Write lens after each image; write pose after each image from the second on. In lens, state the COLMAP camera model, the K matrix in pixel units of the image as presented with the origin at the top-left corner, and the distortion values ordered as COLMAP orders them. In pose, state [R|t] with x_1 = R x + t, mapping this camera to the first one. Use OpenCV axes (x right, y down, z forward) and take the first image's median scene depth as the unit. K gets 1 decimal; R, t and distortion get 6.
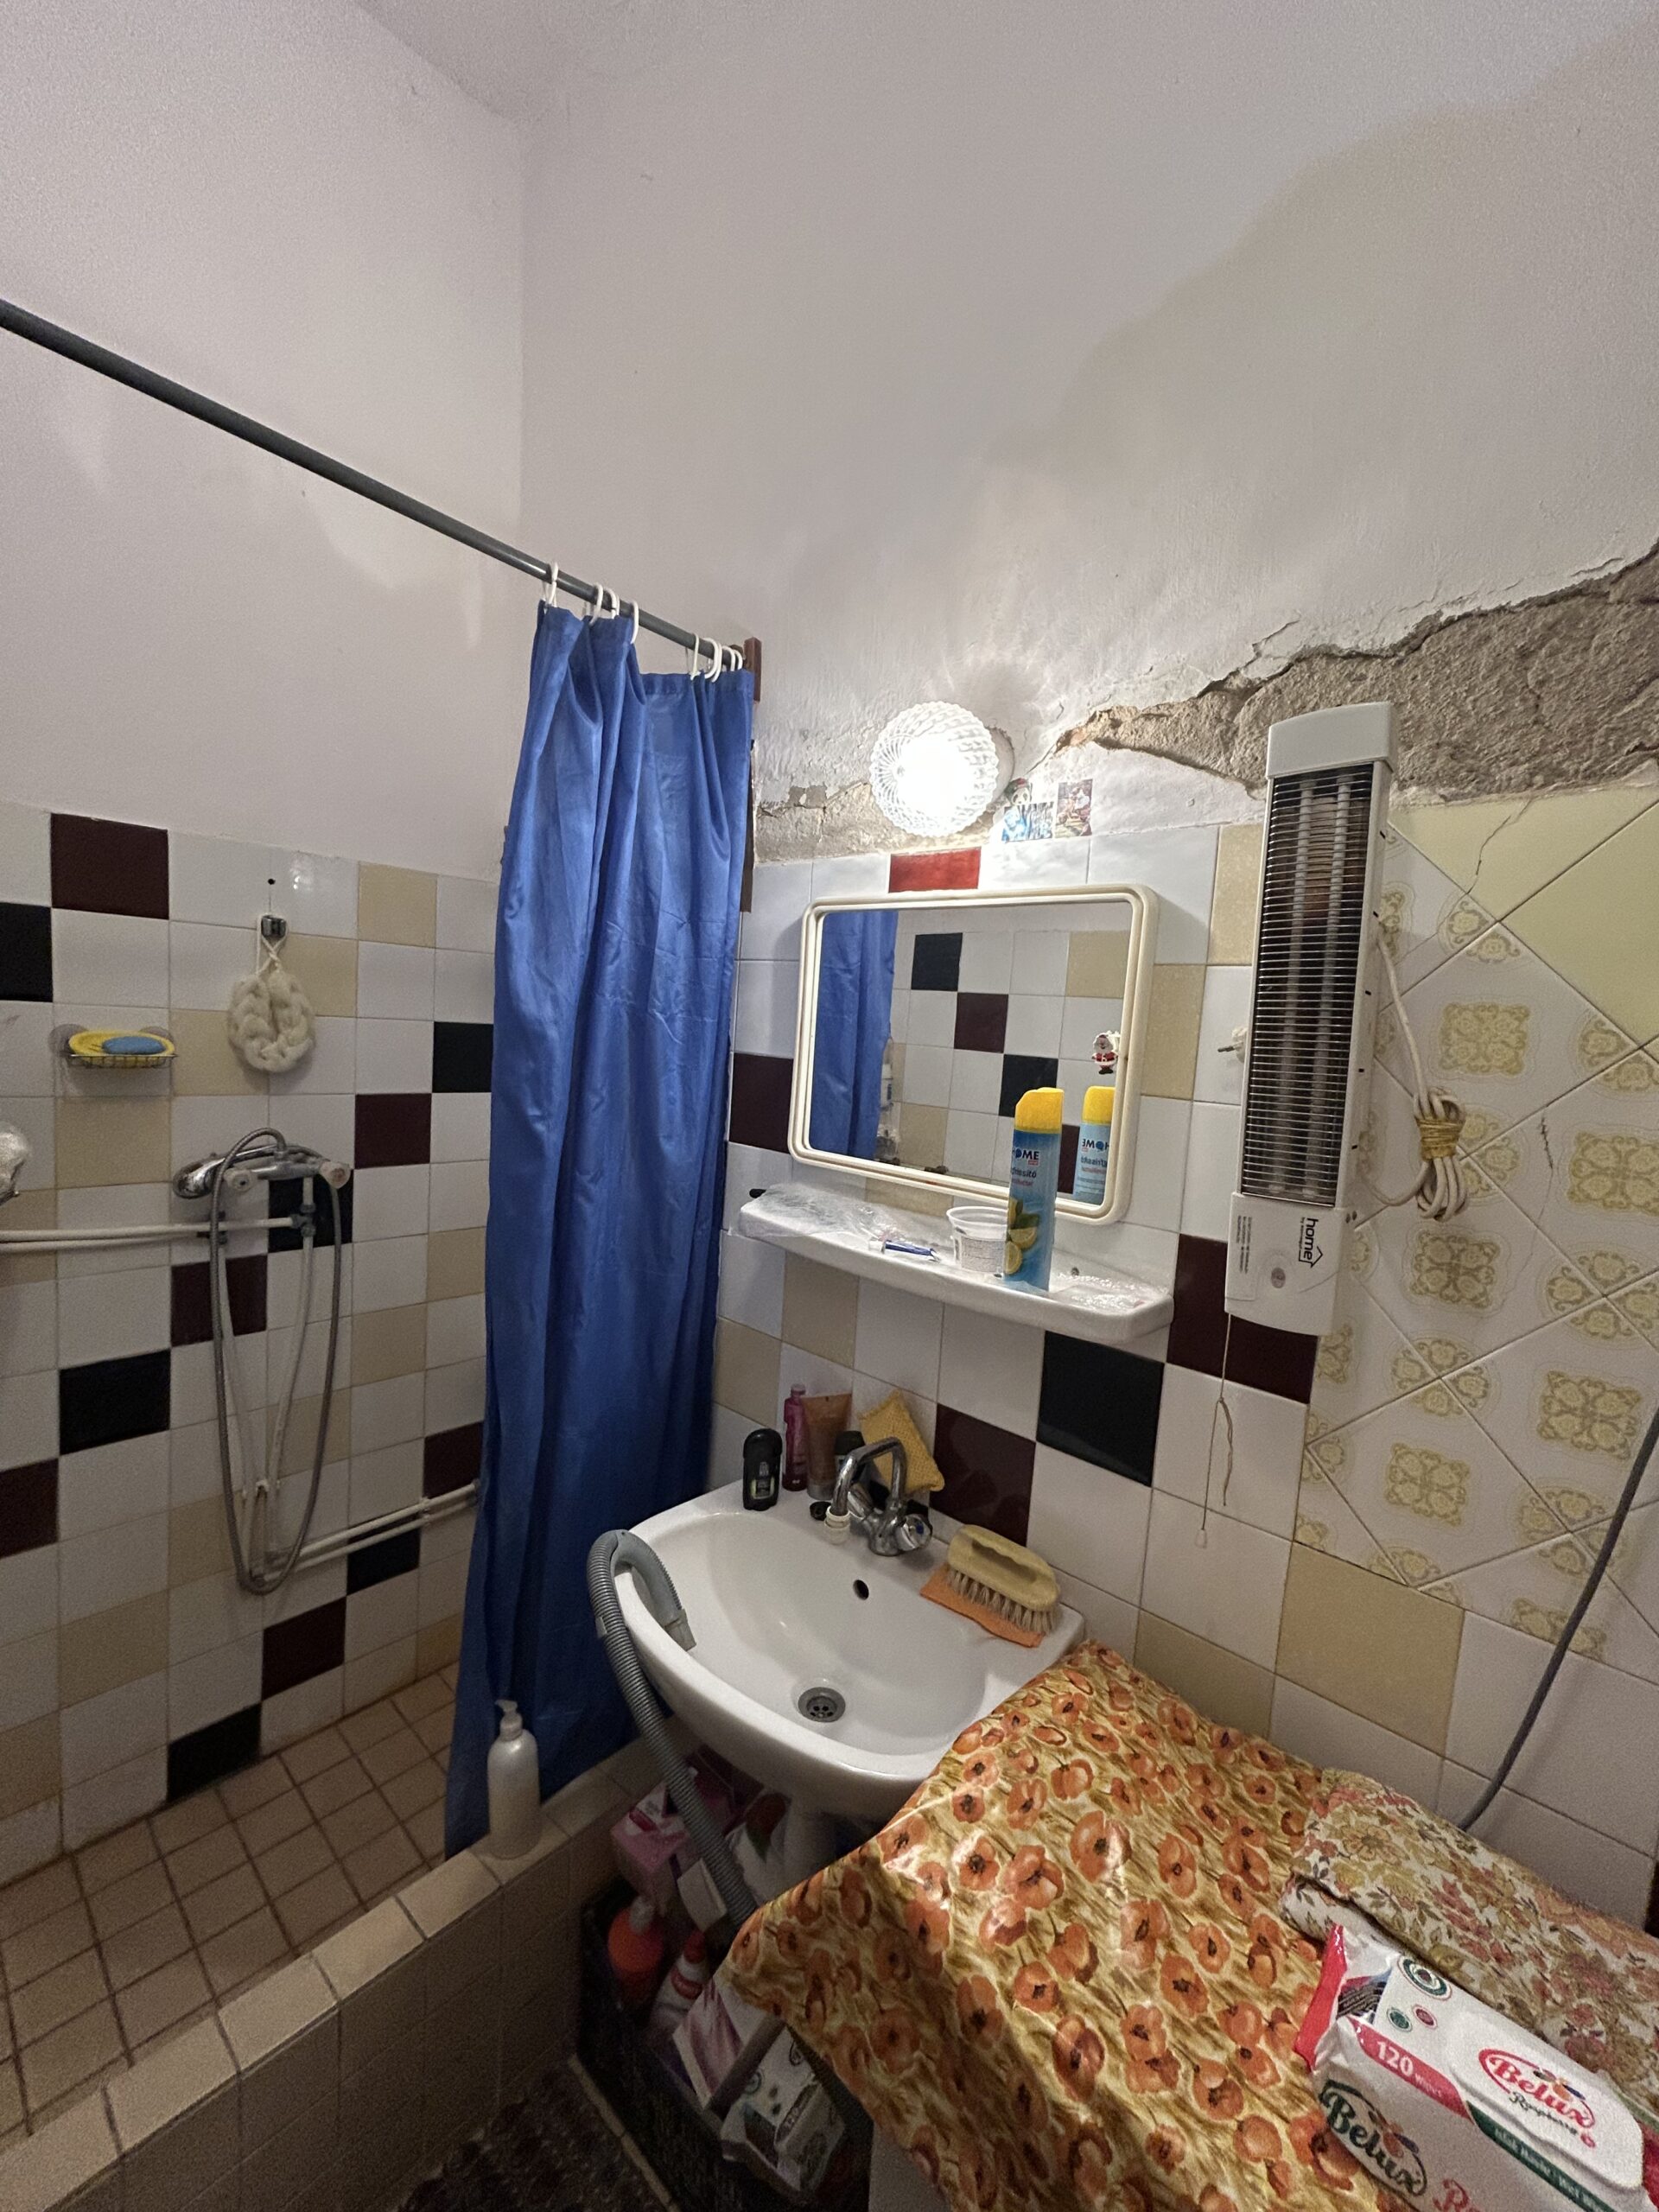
lens RADIAL K [[886.6, 0, 839.6], [0, 886.6, 1106.7], [0, 0, 1]] dist [-0.000605, -0.001390]
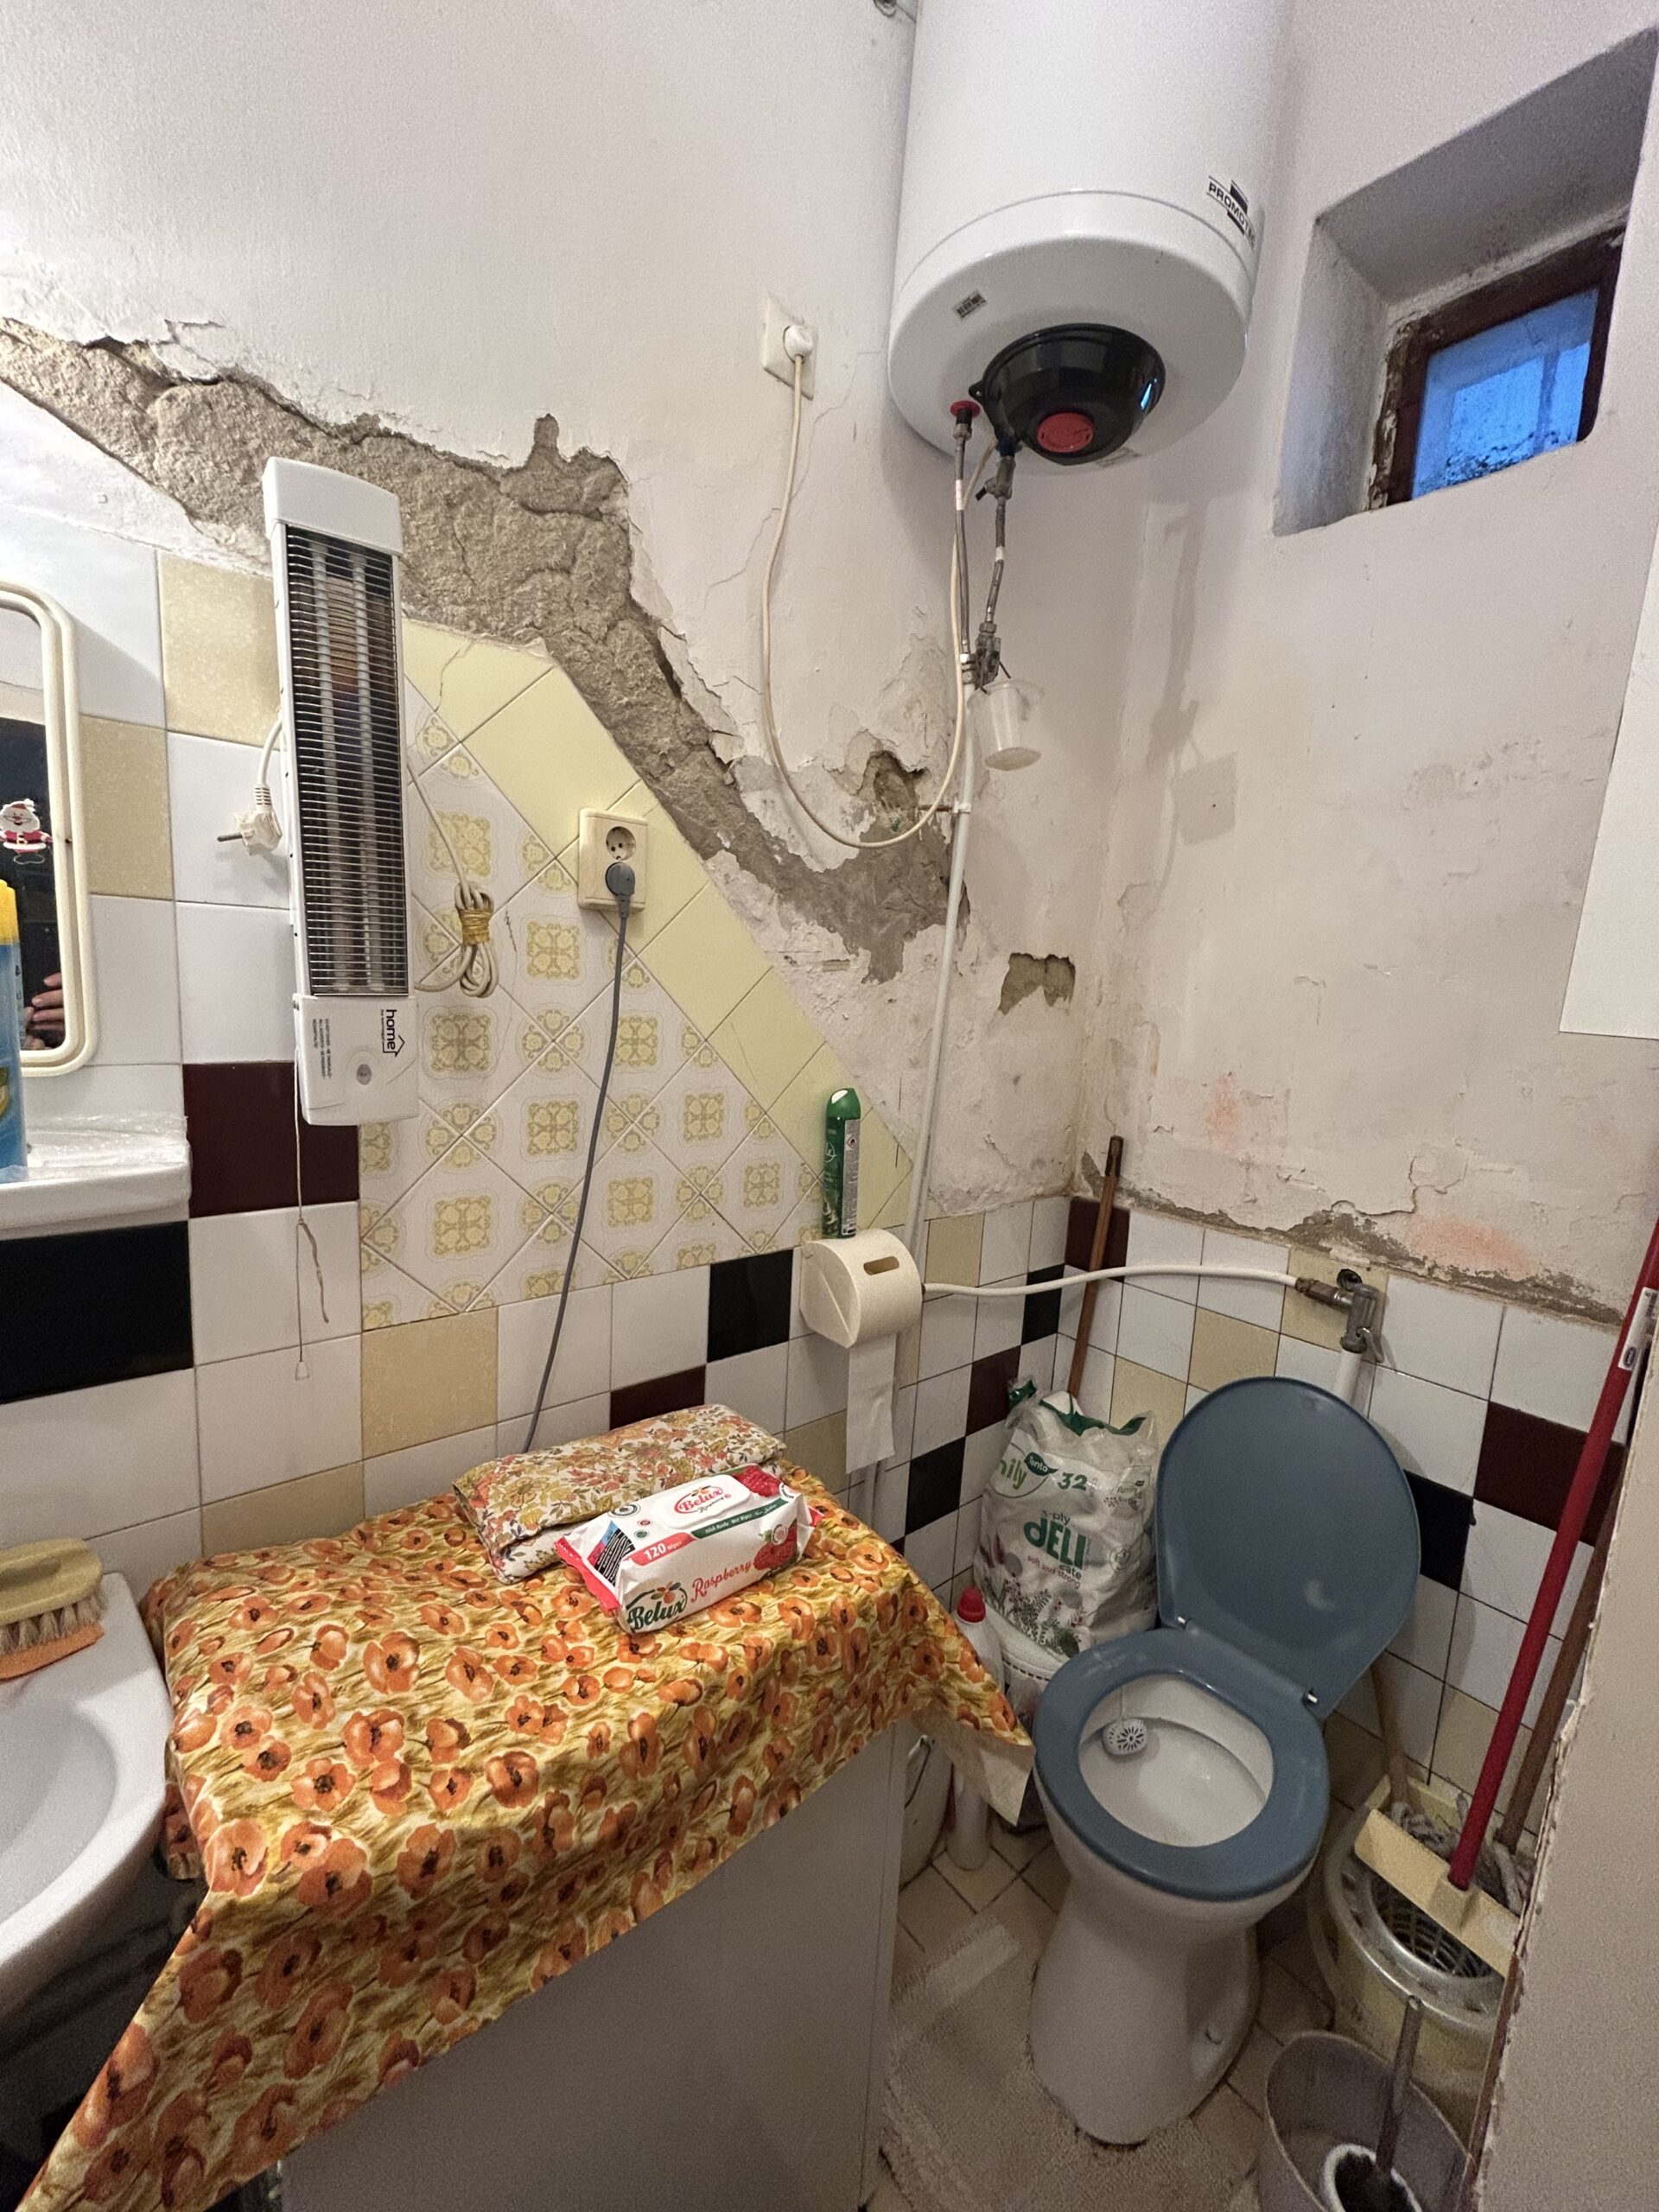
lens RADIAL K [[886.6, 0, 844.9], [0, 886.6, 1102.3], [0, 0, 1]] dist [-0.000605, -0.001390]
pose [[0.140728, -0.198785, 0.969887, -0.445380], [0.042570, 0.979945, 0.194670, 0.055358], [-0.989133, 0.013892, 0.146368, 0.339231]]
